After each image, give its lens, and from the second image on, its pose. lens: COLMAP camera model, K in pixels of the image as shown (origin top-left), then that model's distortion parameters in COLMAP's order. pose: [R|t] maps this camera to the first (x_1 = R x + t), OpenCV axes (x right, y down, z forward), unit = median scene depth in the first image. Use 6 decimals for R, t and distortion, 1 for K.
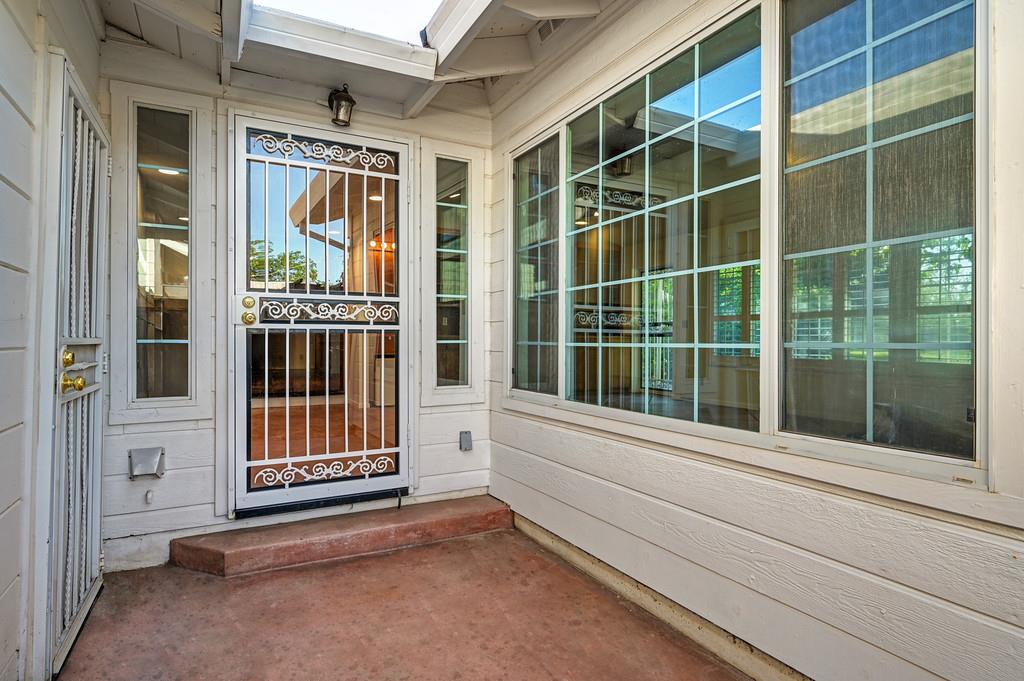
lens RADIAL K [[548.3, 0, 512.0], [0, 548.3, 340.5], [0, 0, 1]] dist [-0.000979, -0.000130]
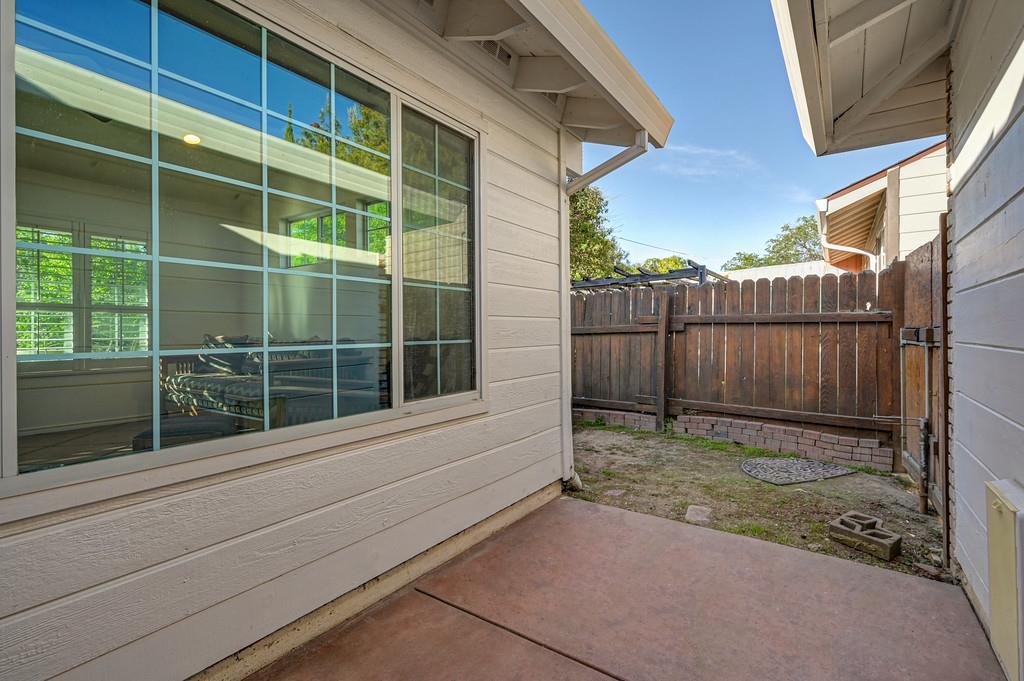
lens RADIAL K [[477.9, 0, 512.0], [0, 477.9, 340.5], [0, 0, 1]] dist [0.000592, 0.000174]
pose [[-0.452403, -0.008443, 0.891773, -0.648648], [0.012423, 0.999798, 0.015768, -0.012288], [-0.891727, 0.018212, -0.452207, 1.118234]]
